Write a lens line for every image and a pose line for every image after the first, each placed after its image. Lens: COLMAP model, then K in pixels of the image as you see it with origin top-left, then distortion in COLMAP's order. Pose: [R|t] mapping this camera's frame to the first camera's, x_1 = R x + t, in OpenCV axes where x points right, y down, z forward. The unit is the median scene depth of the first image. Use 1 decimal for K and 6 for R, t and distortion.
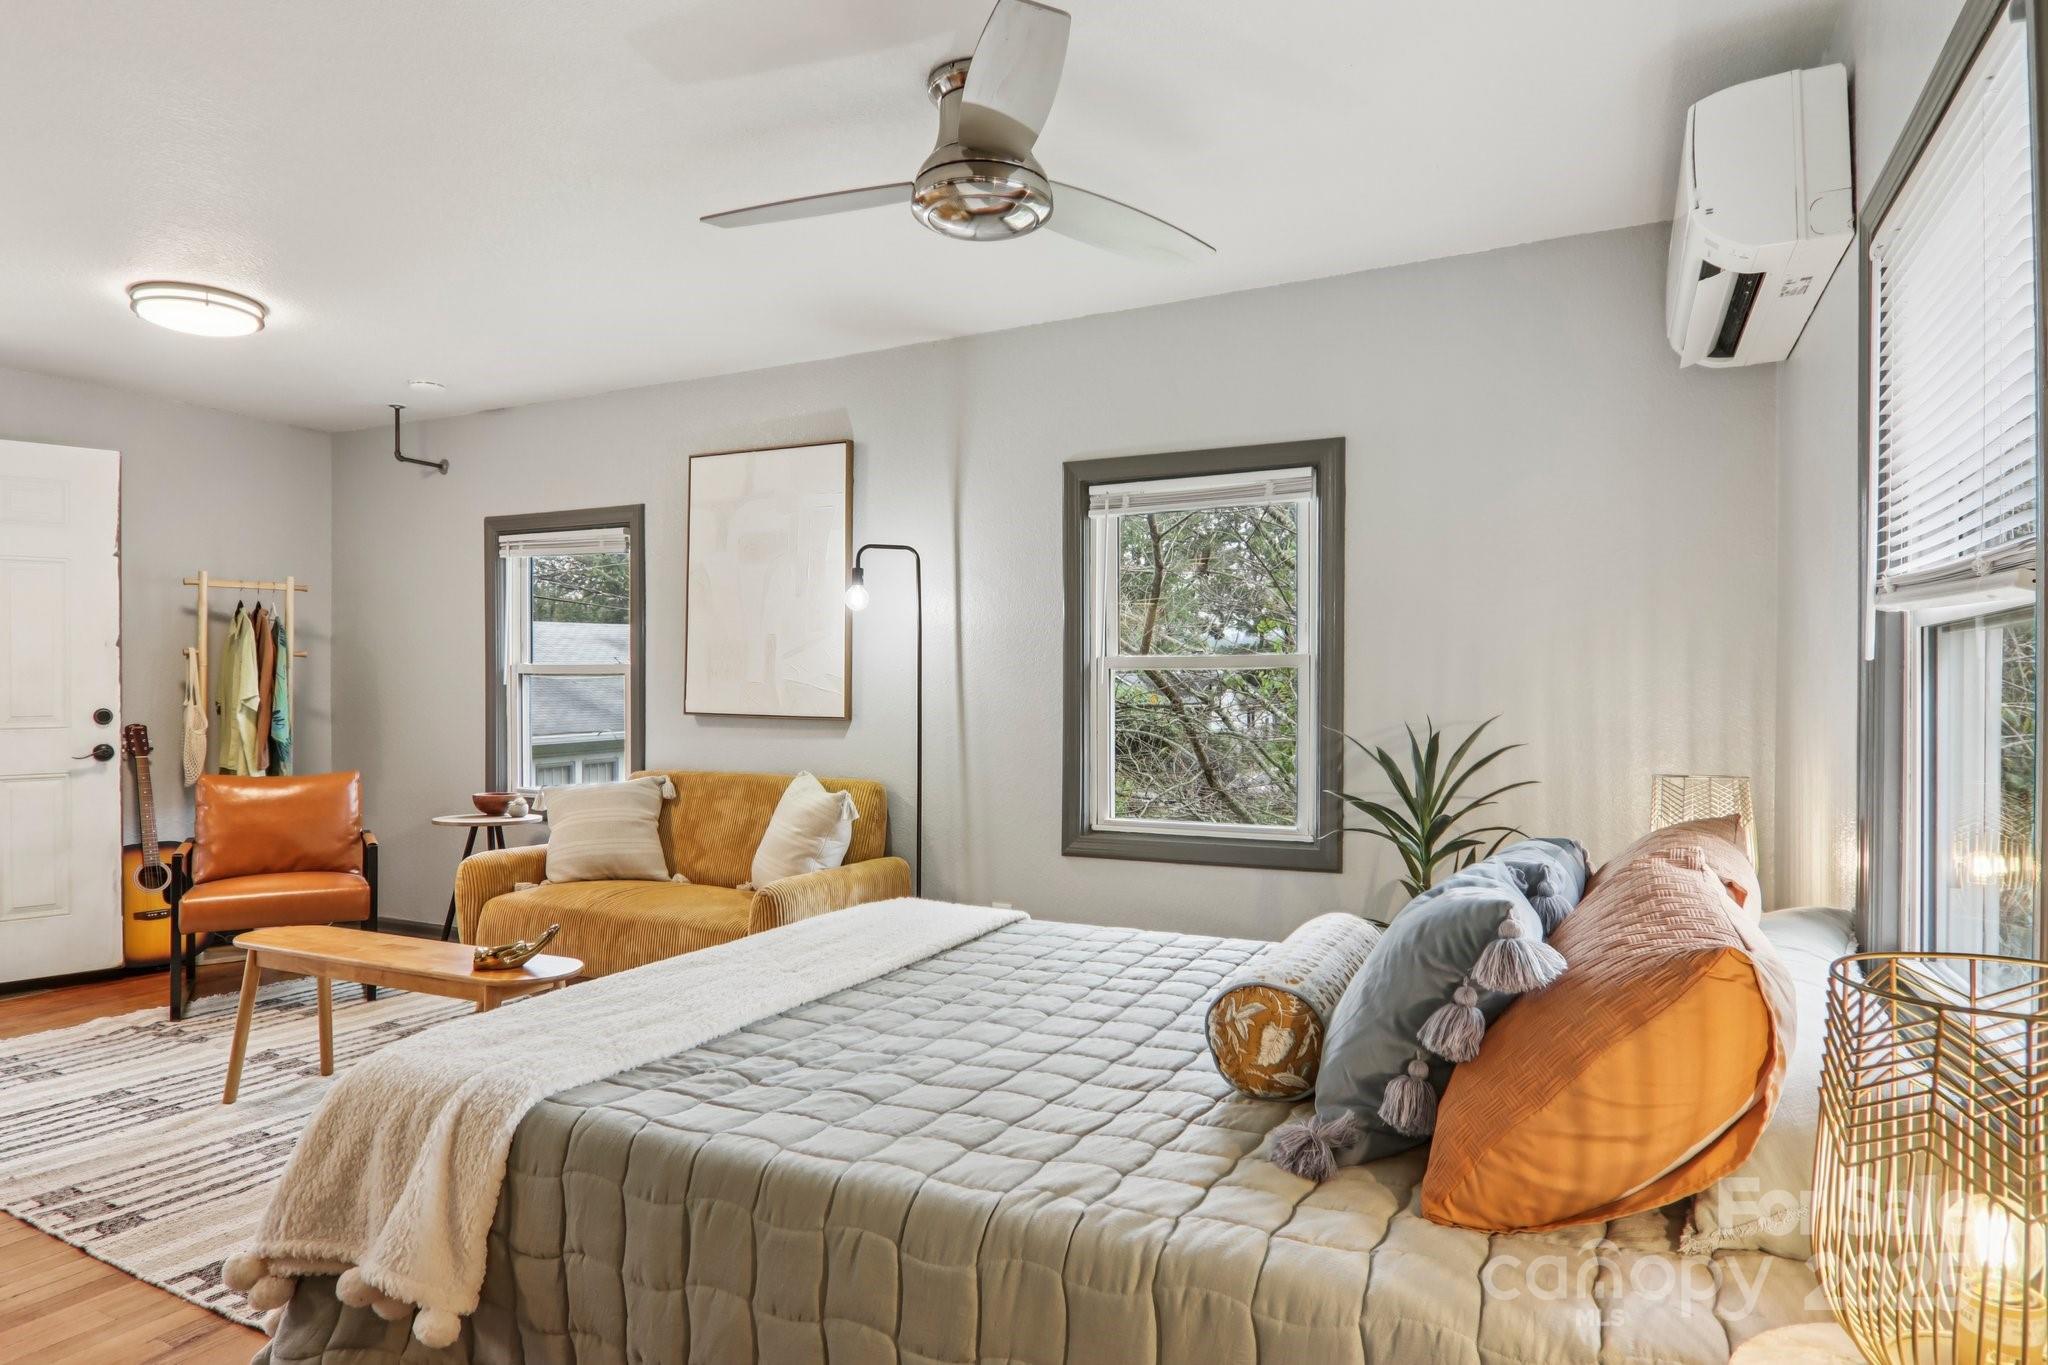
lens RADIAL K [[1191.5, 0, 1023.4], [0, 1191.5, 695.7], [0, 0, 1]] dist [-0.017753, -0.002085]
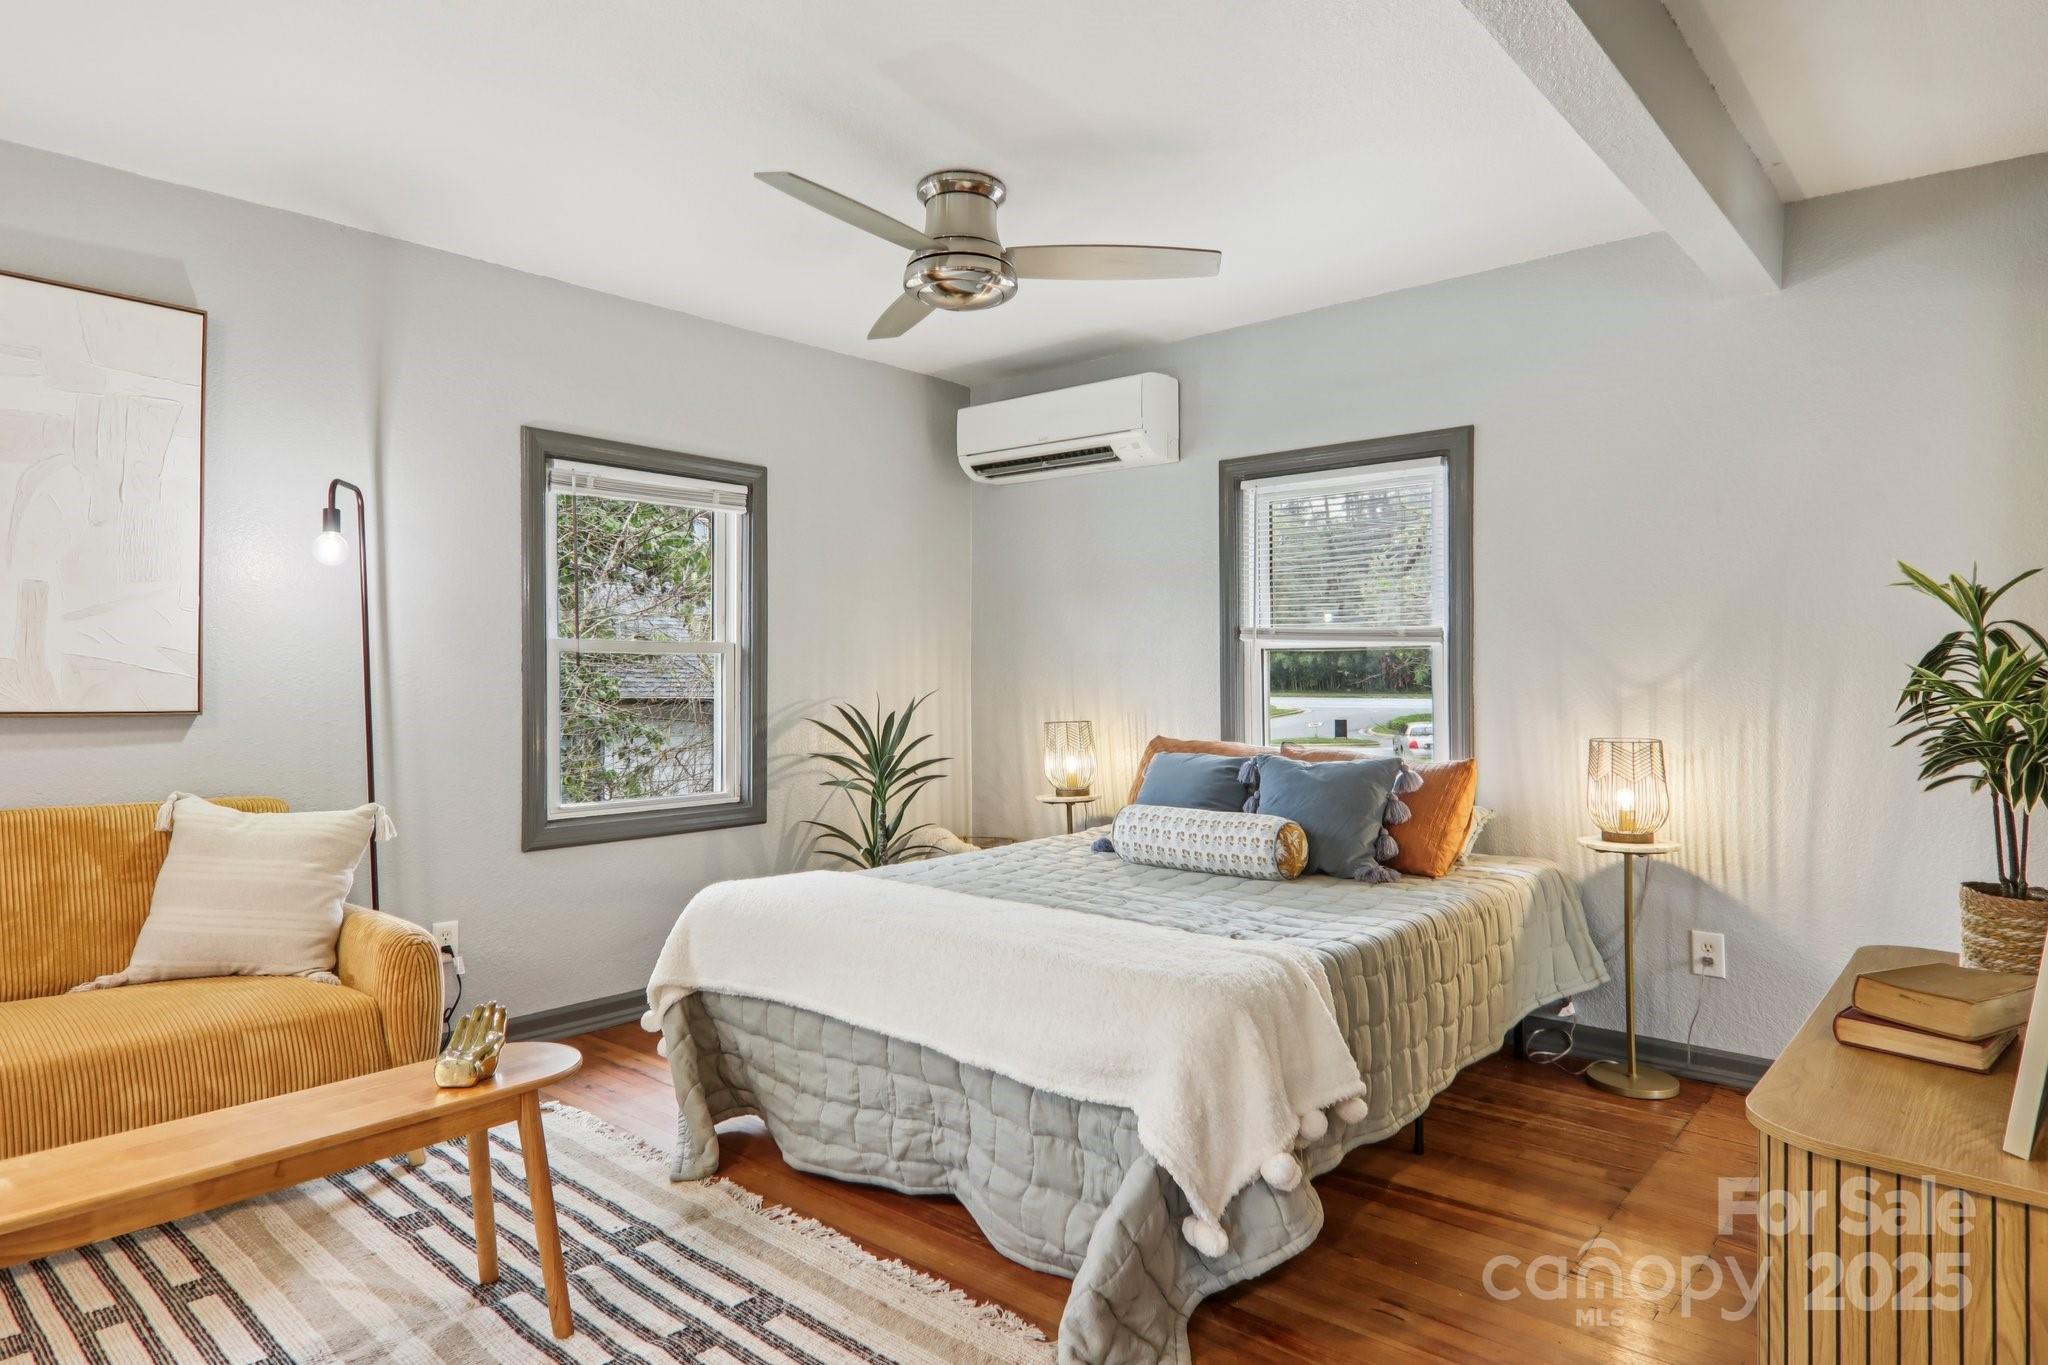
lens RADIAL K [[1191.5, 0, 1026.9], [0, 1191.5, 672.2], [0, 0, 1]] dist [-0.017753, -0.002085]
pose [[0.247641, -0.004167, 0.968843, -0.762842], [-0.005464, 0.999969, 0.005698, -0.012646], [-0.968836, -0.006705, 0.247611, 0.395724]]
